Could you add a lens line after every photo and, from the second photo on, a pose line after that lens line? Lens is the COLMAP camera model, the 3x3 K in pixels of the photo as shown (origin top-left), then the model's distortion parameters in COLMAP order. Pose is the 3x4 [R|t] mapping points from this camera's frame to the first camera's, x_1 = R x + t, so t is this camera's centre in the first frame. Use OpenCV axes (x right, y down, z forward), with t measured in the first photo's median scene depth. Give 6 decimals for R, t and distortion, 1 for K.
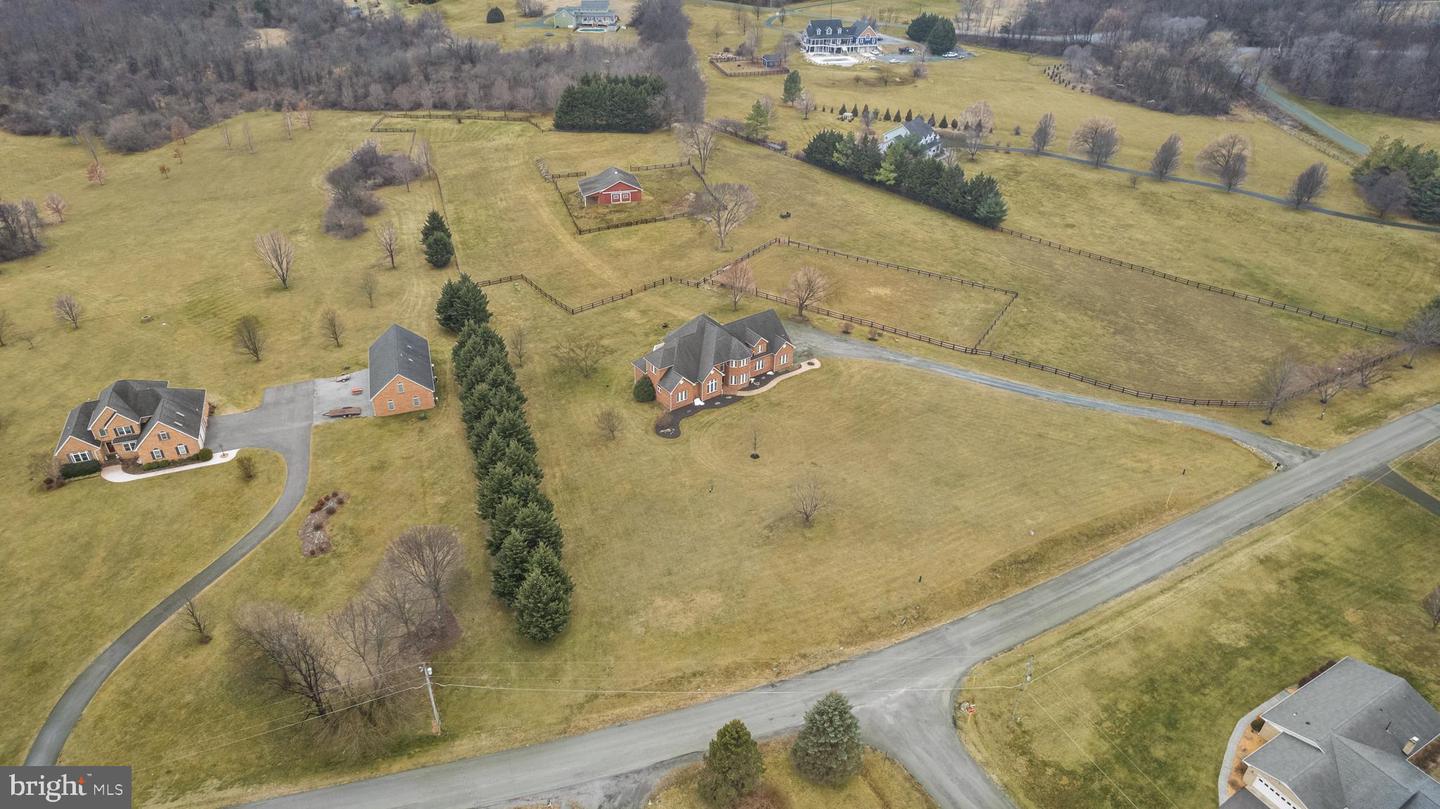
lens RADIAL K [[925.2, 0, 720.0], [0, 925.2, 404.5], [0, 0, 1]] dist [-0.043118, 0.003031]
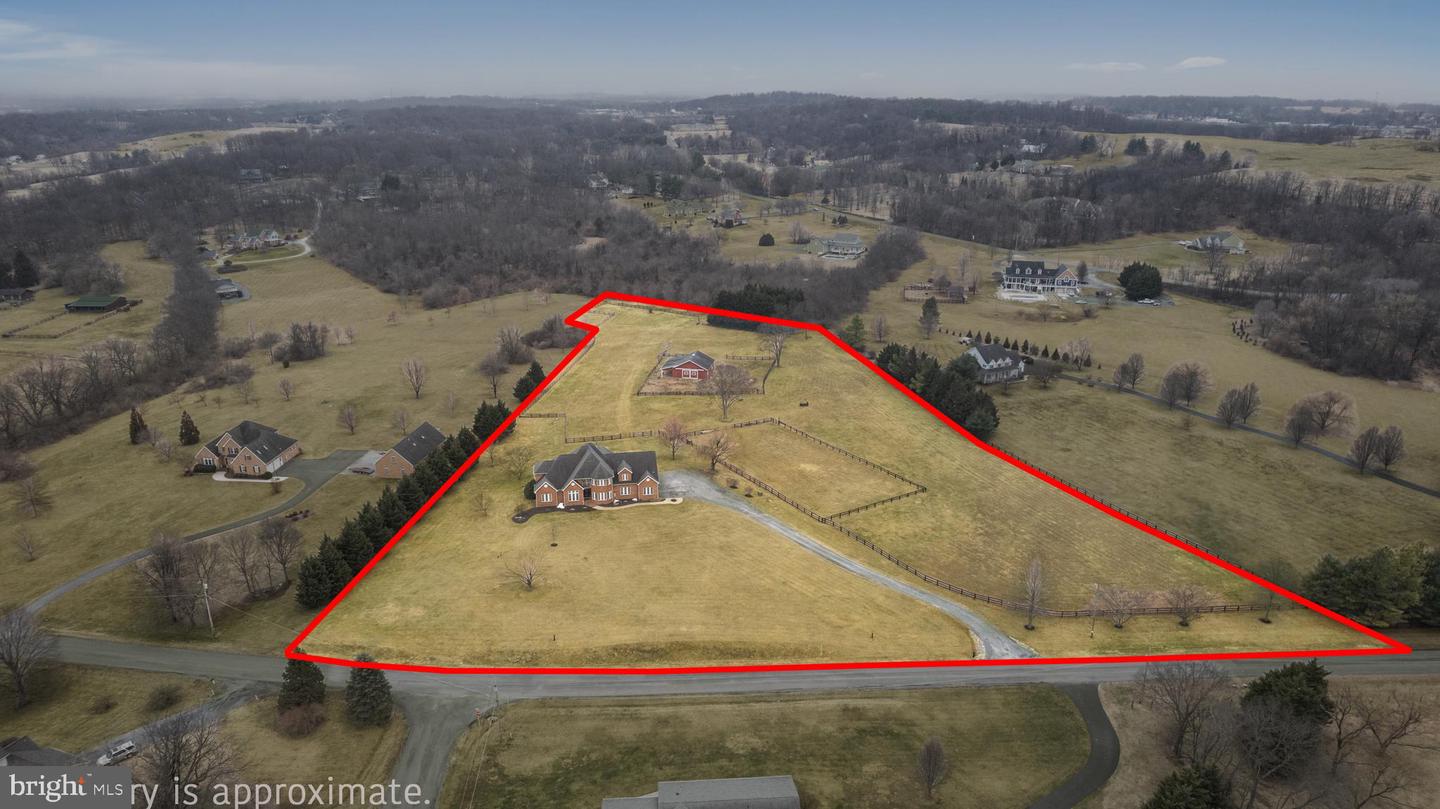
lens RADIAL K [[925.2, 0, 720.0], [0, 925.2, 404.5], [0, 0, 1]] dist [-0.043118, 0.003031]
pose [[0.894936, 0.129899, -0.426868, 0.681513], [-0.228698, 0.955003, -0.188856, 0.053196], [0.383129, 0.266638, 0.884374, -0.080780]]
